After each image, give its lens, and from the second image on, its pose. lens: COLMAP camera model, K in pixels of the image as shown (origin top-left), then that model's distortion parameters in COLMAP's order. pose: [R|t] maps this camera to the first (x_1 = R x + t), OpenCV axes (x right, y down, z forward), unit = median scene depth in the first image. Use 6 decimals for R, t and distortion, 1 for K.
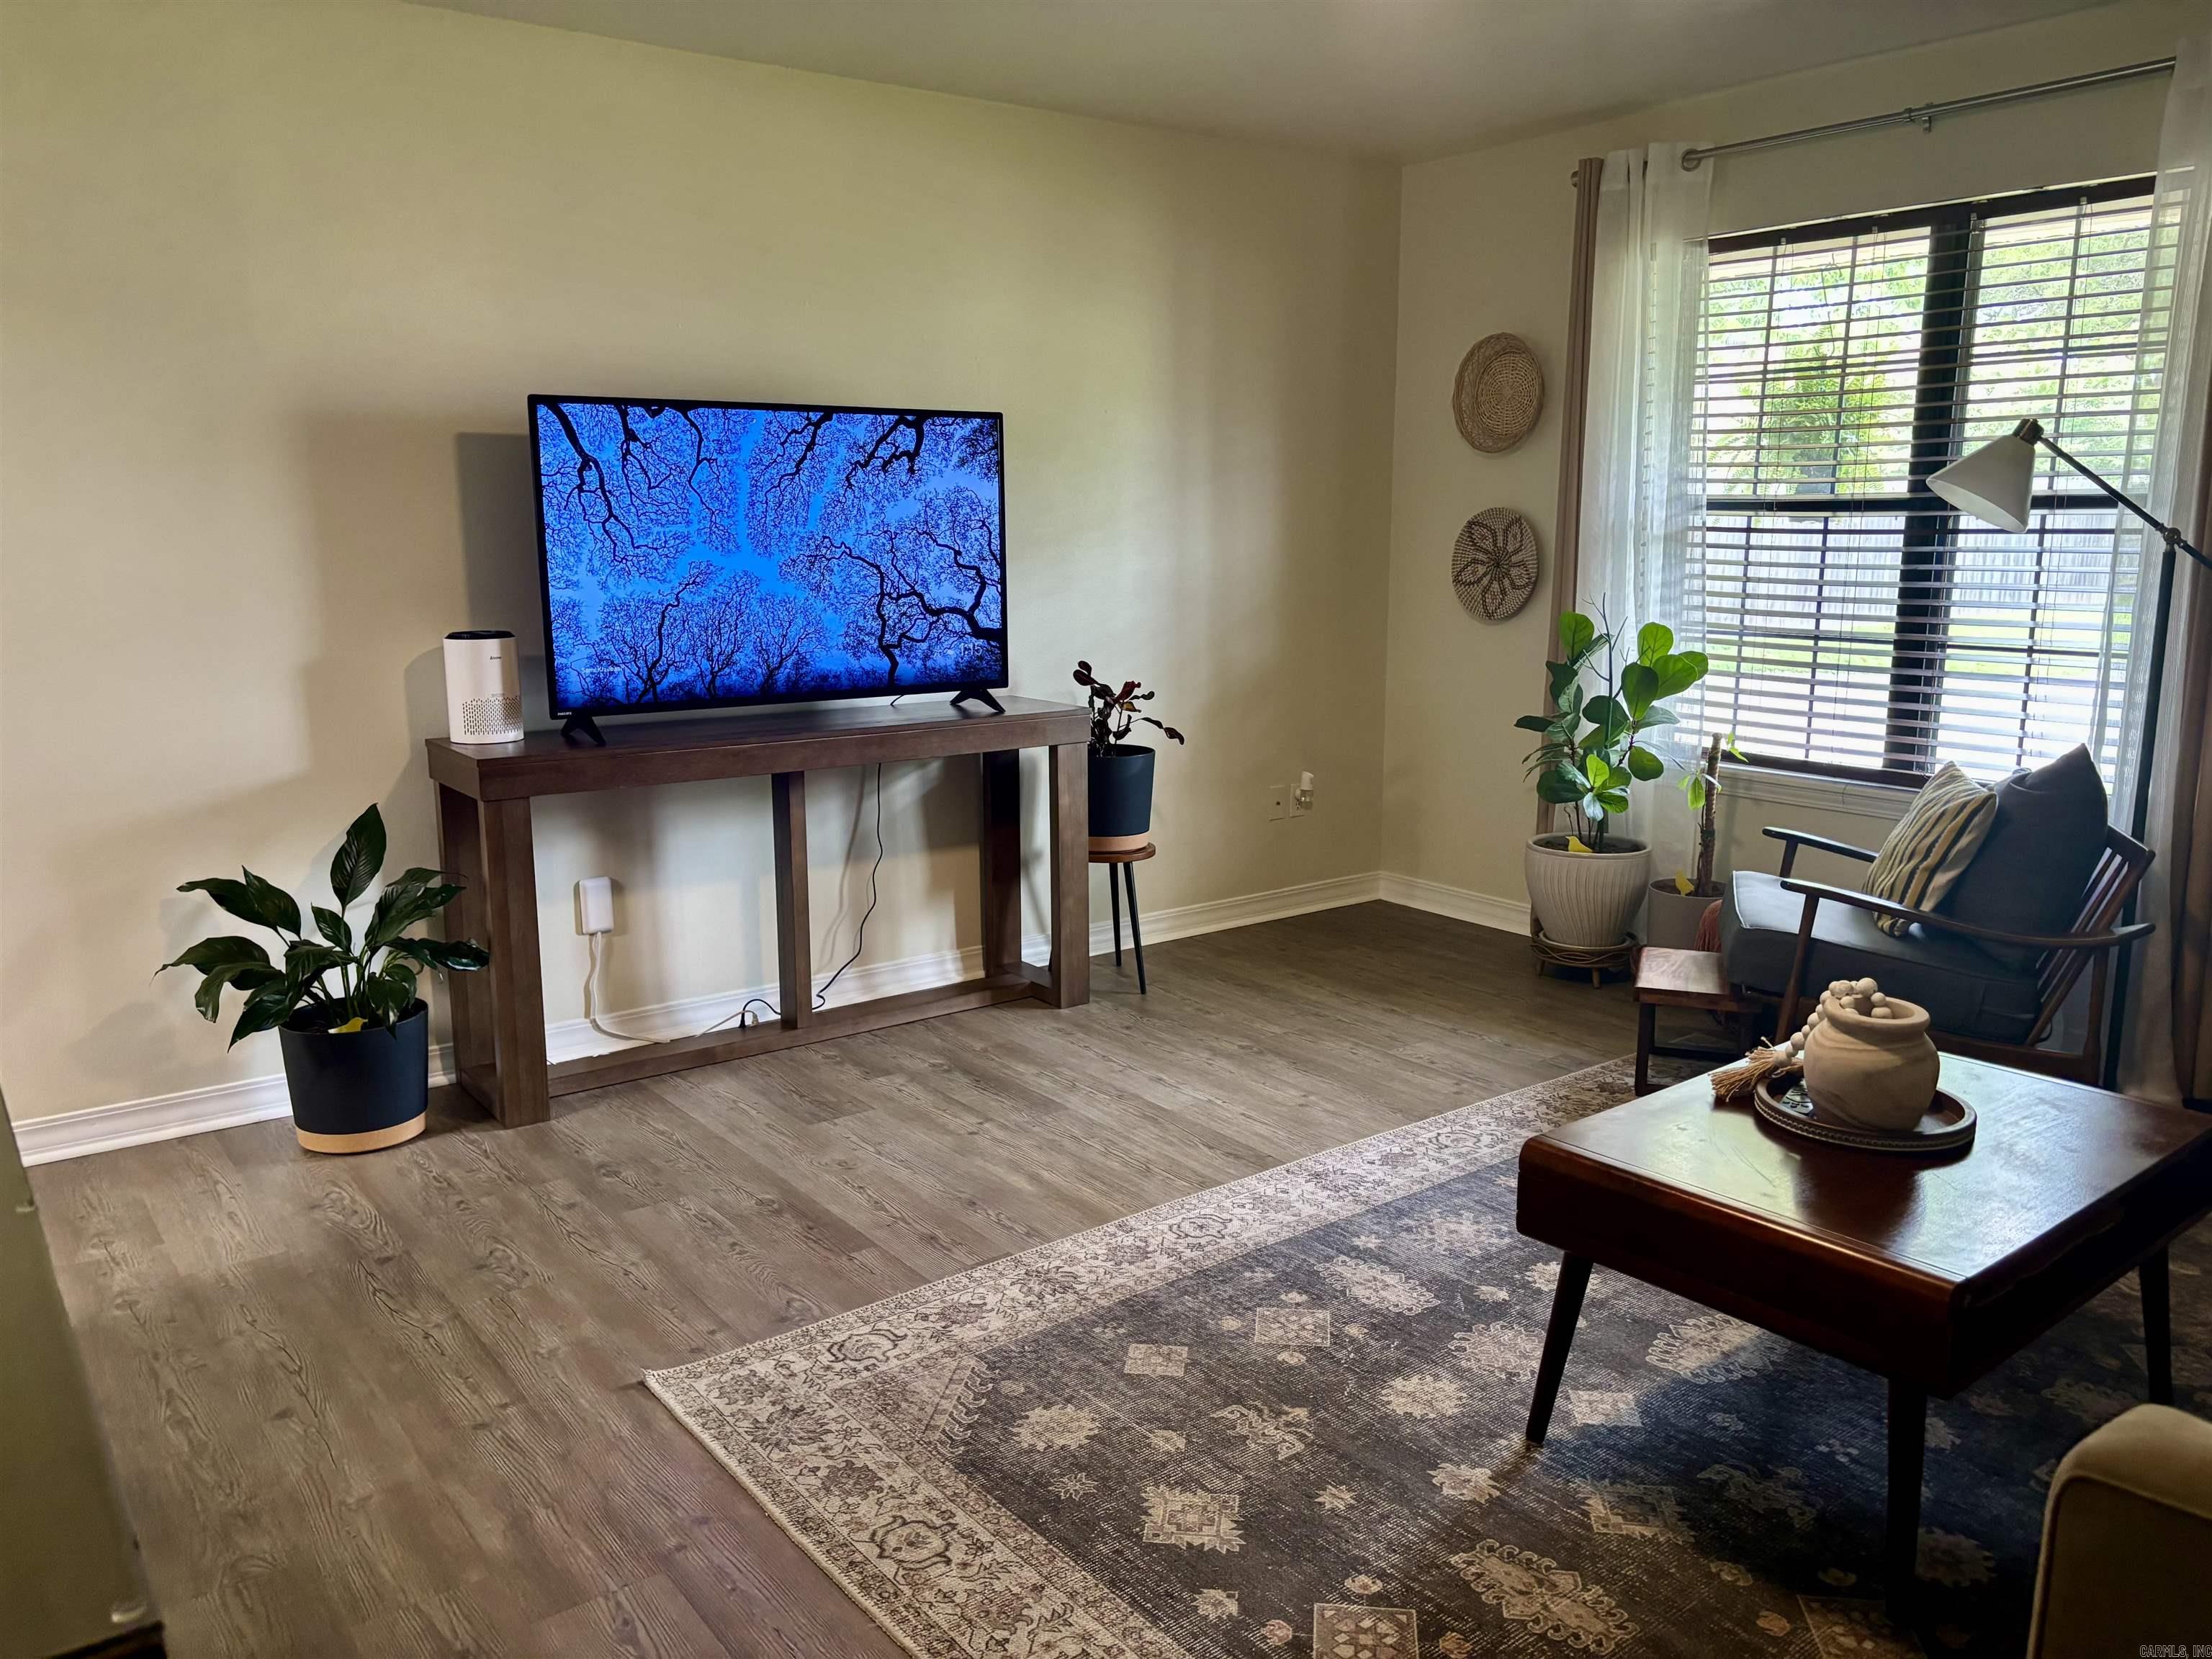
lens RADIAL K [[1678.1, 0, 1106.0], [0, 1678.1, 829.5], [0, 0, 1]] dist [0.094540, -0.121506]
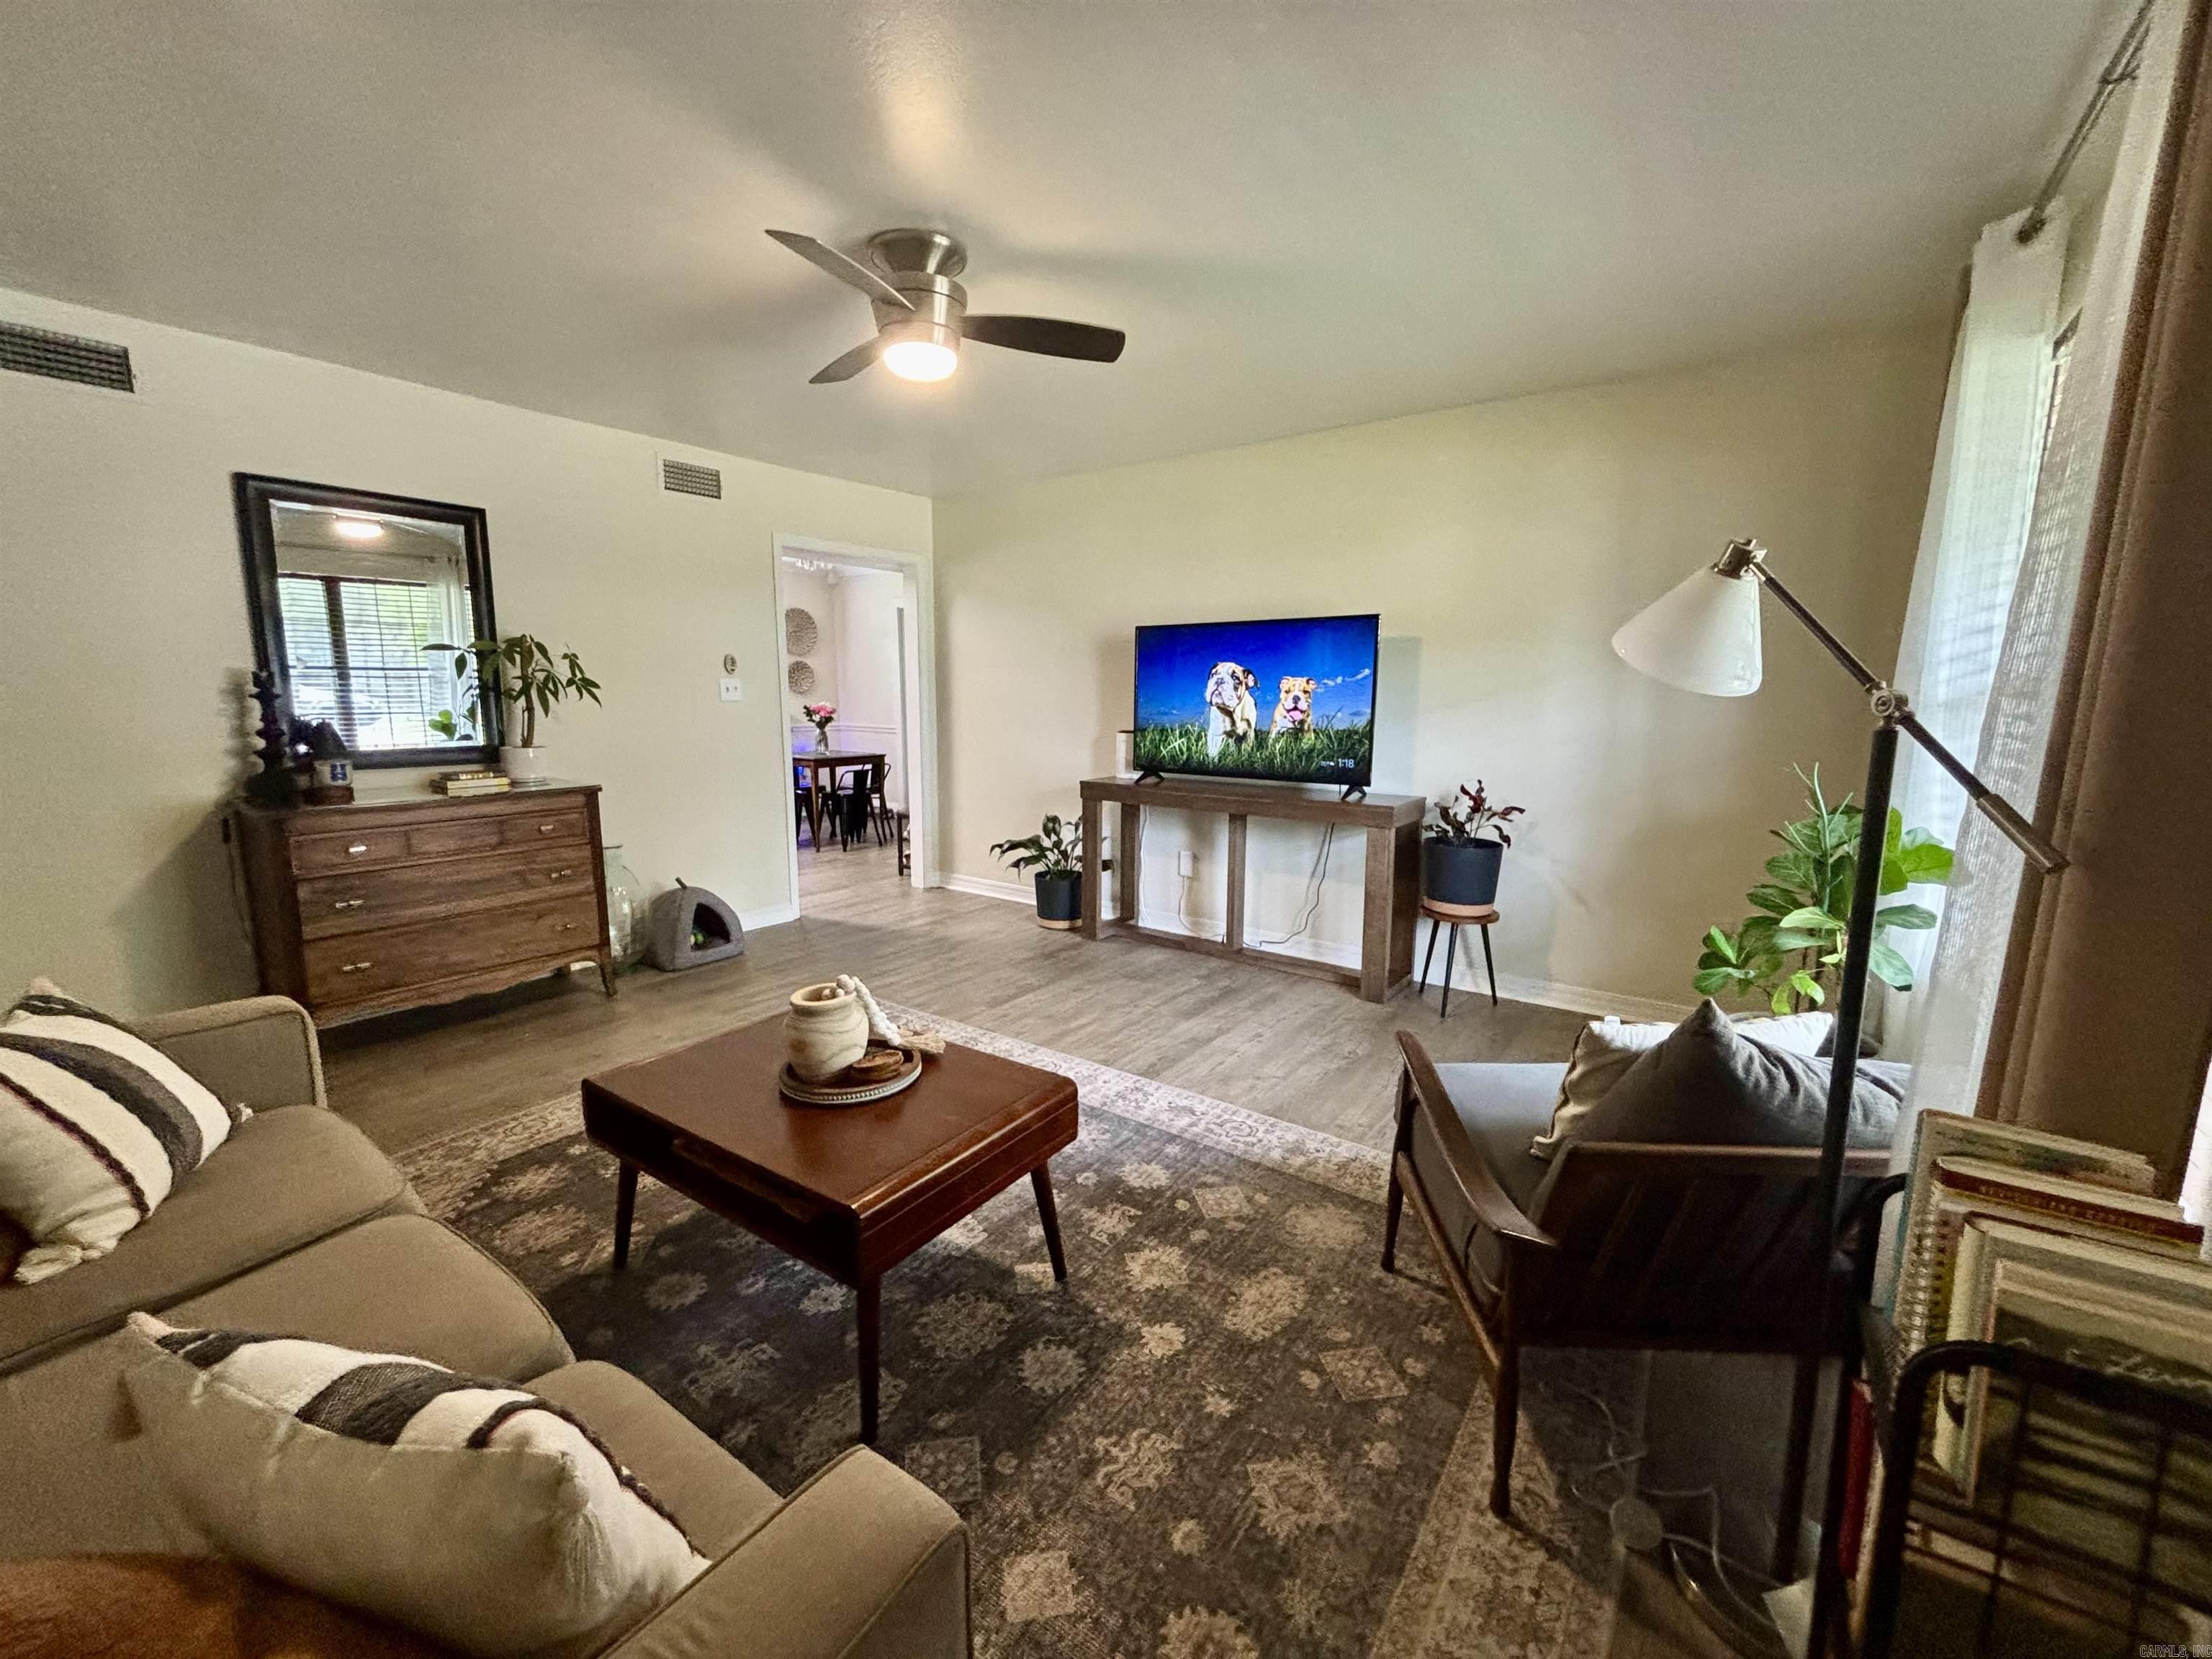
lens RADIAL K [[888.6, 0, 1106.0], [0, 888.6, 829.5], [0, 0, 1]] dist [0.001527, -0.000703]
pose [[0.284101, 0.148337, -0.947250, 0.775196], [-0.190290, 0.977030, 0.095928, -0.092025], [0.939721, 0.152999, 0.305803, 0.619474]]
